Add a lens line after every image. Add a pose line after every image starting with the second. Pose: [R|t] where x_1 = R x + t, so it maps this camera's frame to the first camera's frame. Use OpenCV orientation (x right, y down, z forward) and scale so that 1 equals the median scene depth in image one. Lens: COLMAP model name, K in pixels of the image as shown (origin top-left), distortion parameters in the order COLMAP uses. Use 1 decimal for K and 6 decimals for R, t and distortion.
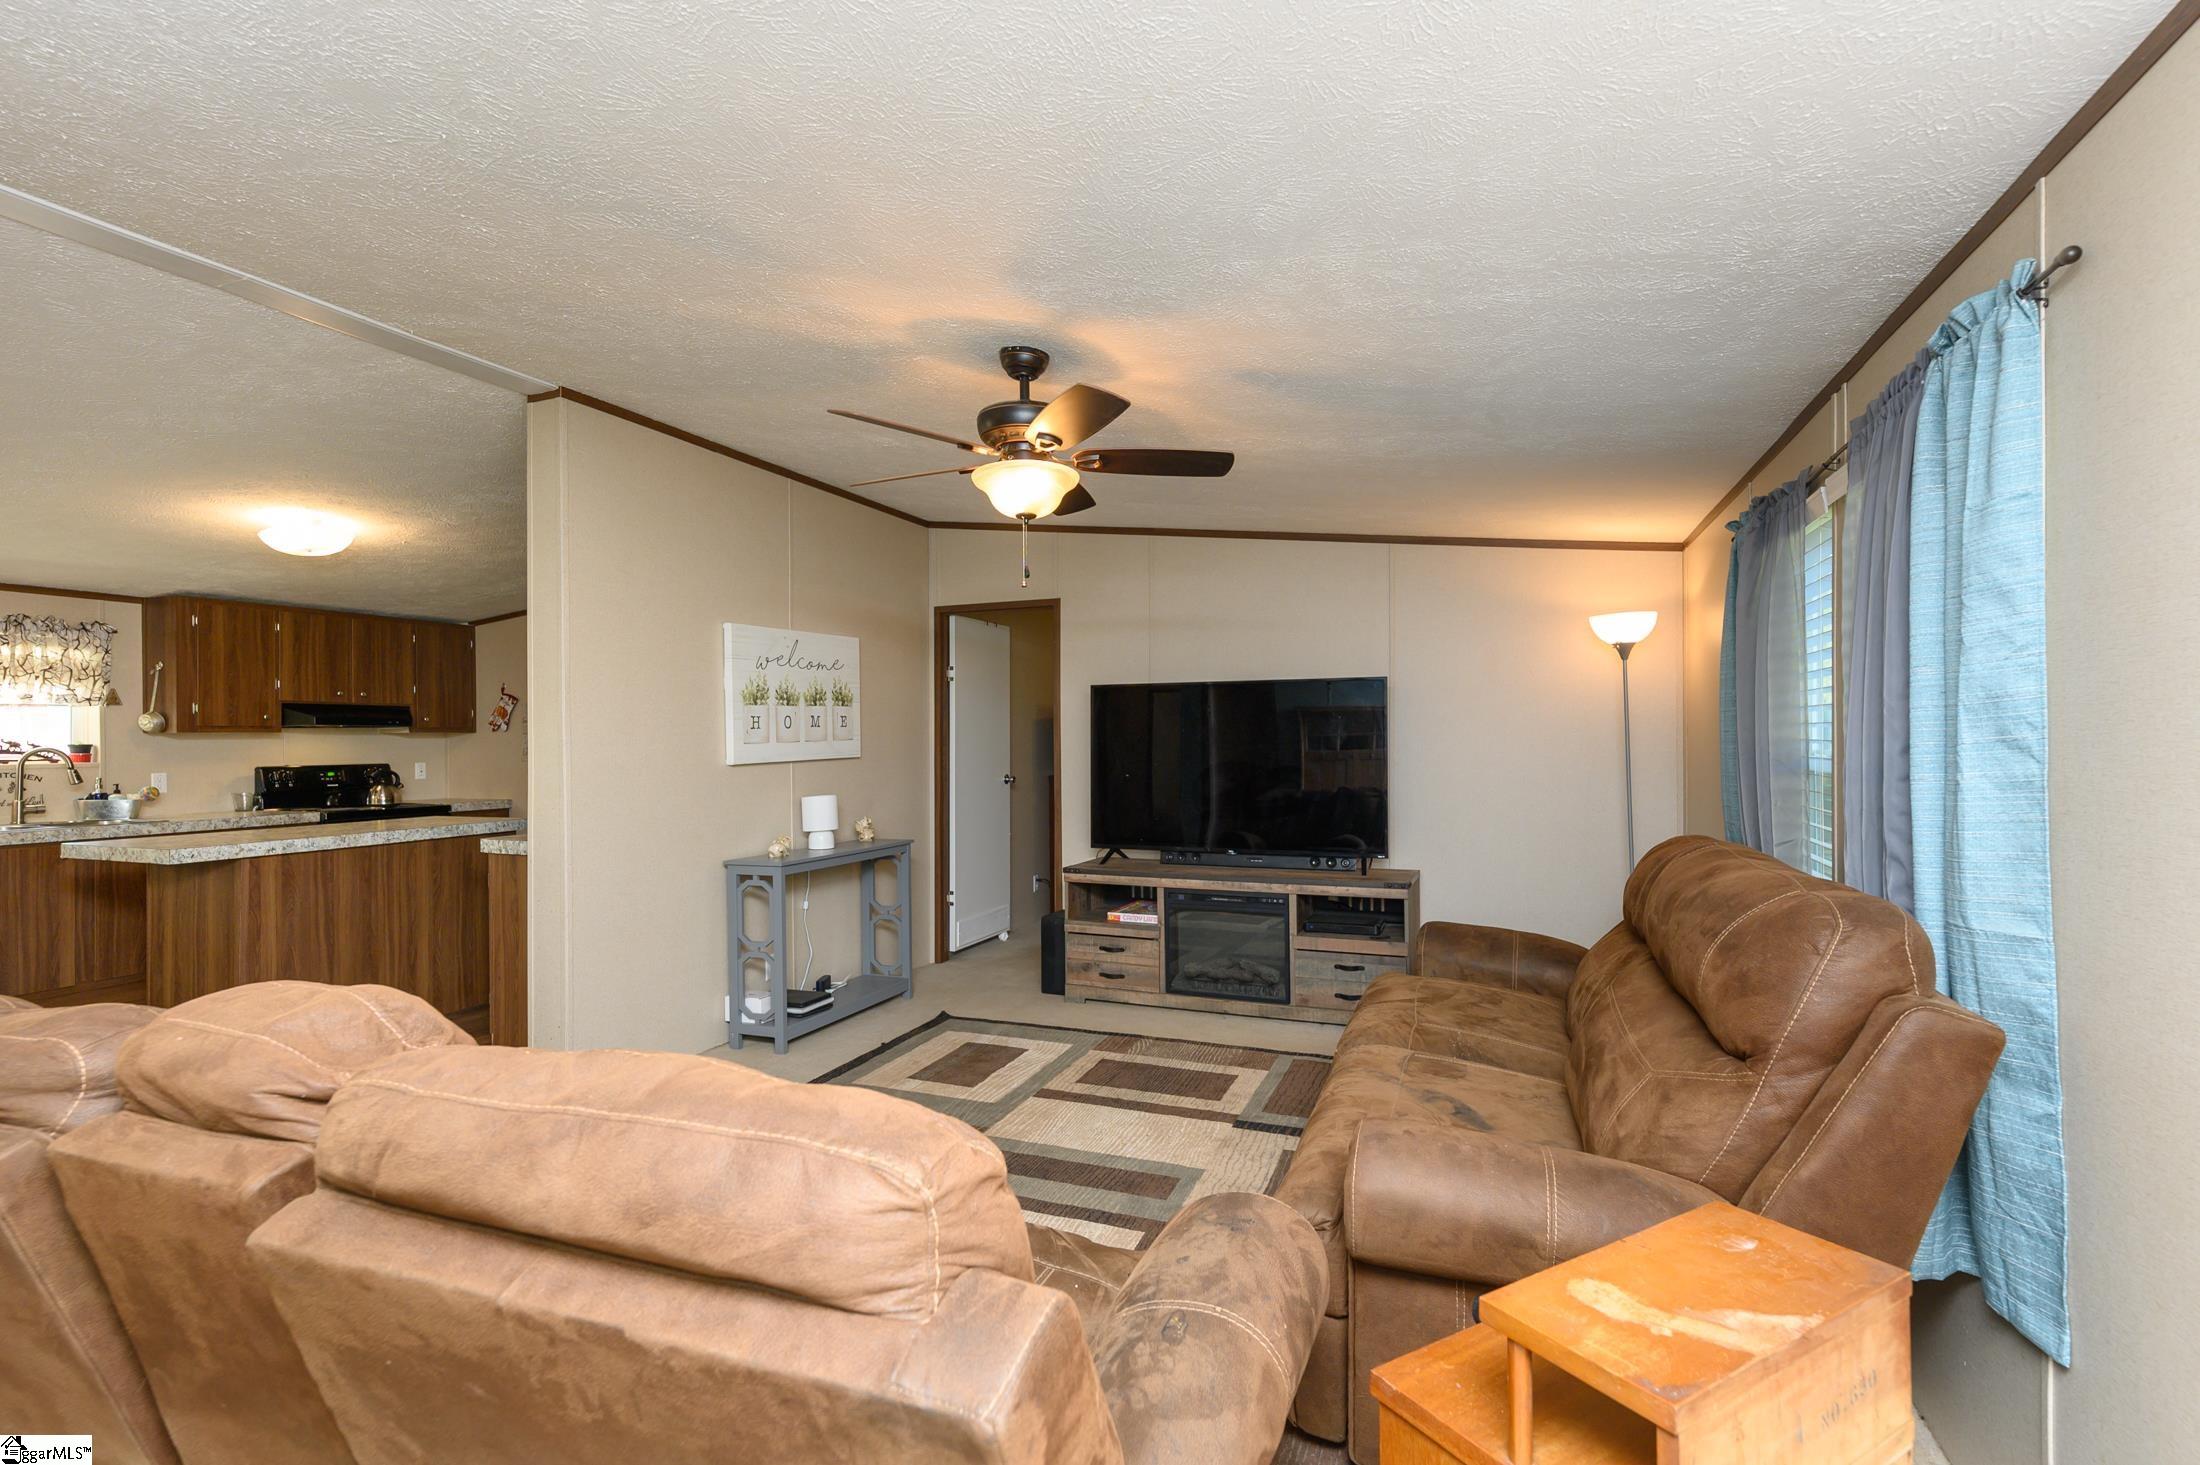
lens RADIAL K [[1031.9, 0, 1153.1], [0, 1031.9, 735.7], [0, 0, 1]] dist [0.003153, 0.000706]
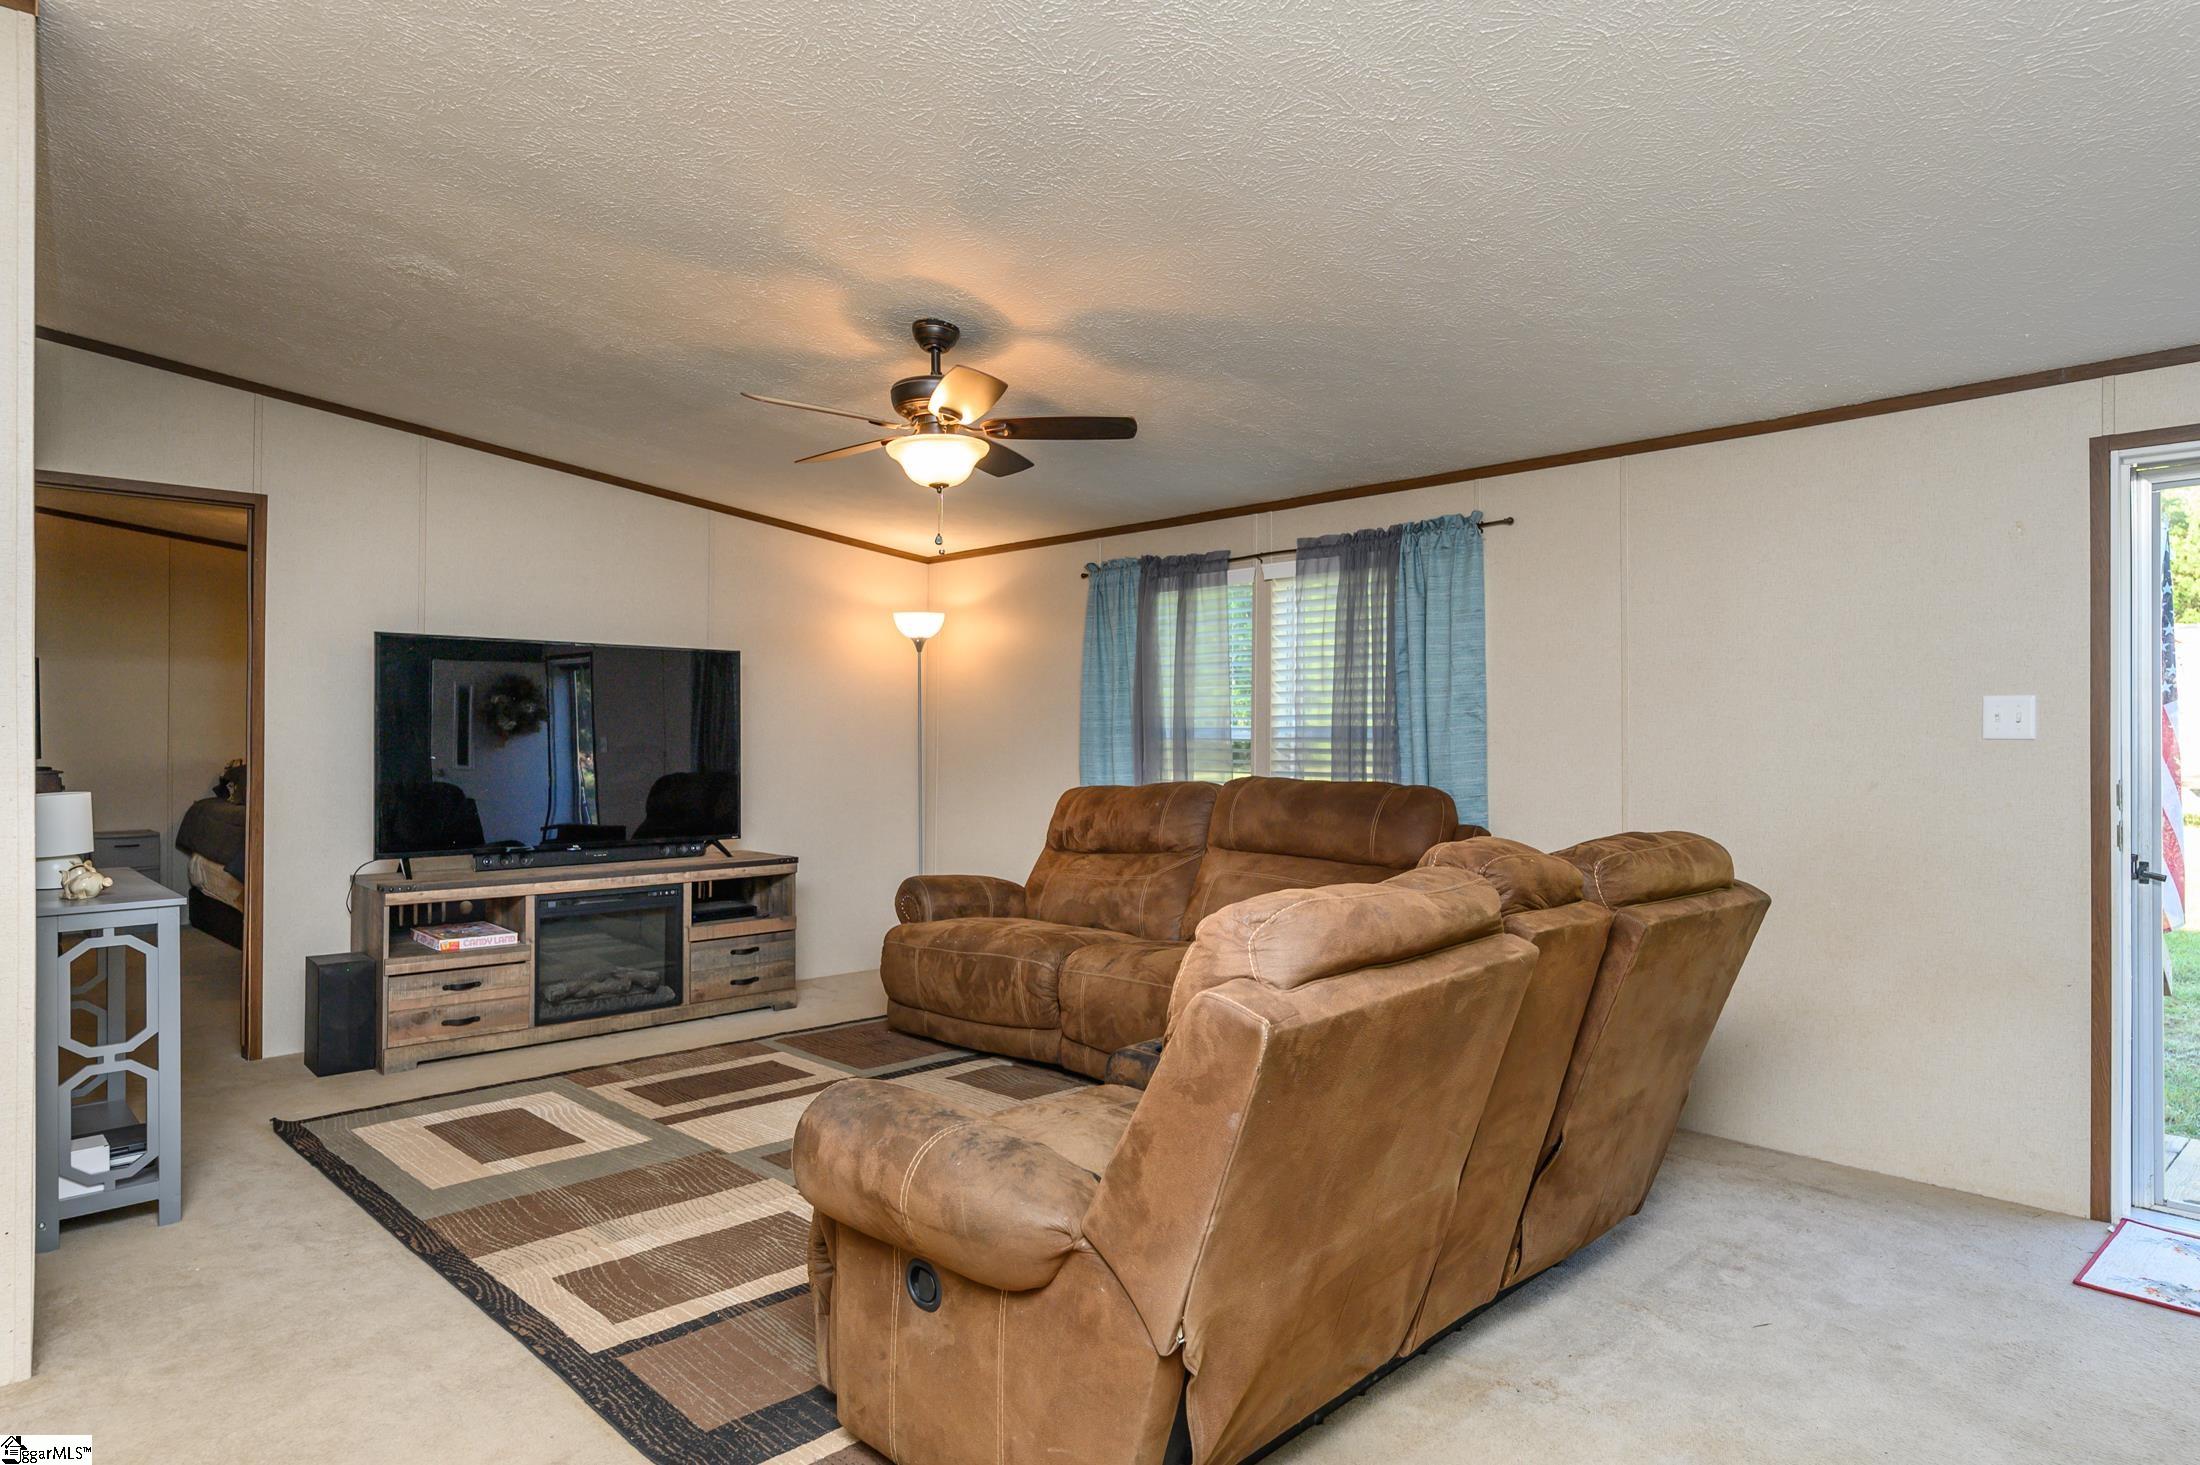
lens RADIAL K [[1276.0, 0, 1101.7], [0, 1276.0, 732.1], [0, 0, 1]] dist [0.016359, -0.001932]
pose [[0.415050, 0.011015, 0.909732, -0.747170], [-0.006999, 0.999936, -0.008914, 0.027405], [-0.909772, -0.002668, 0.415101, 0.194723]]
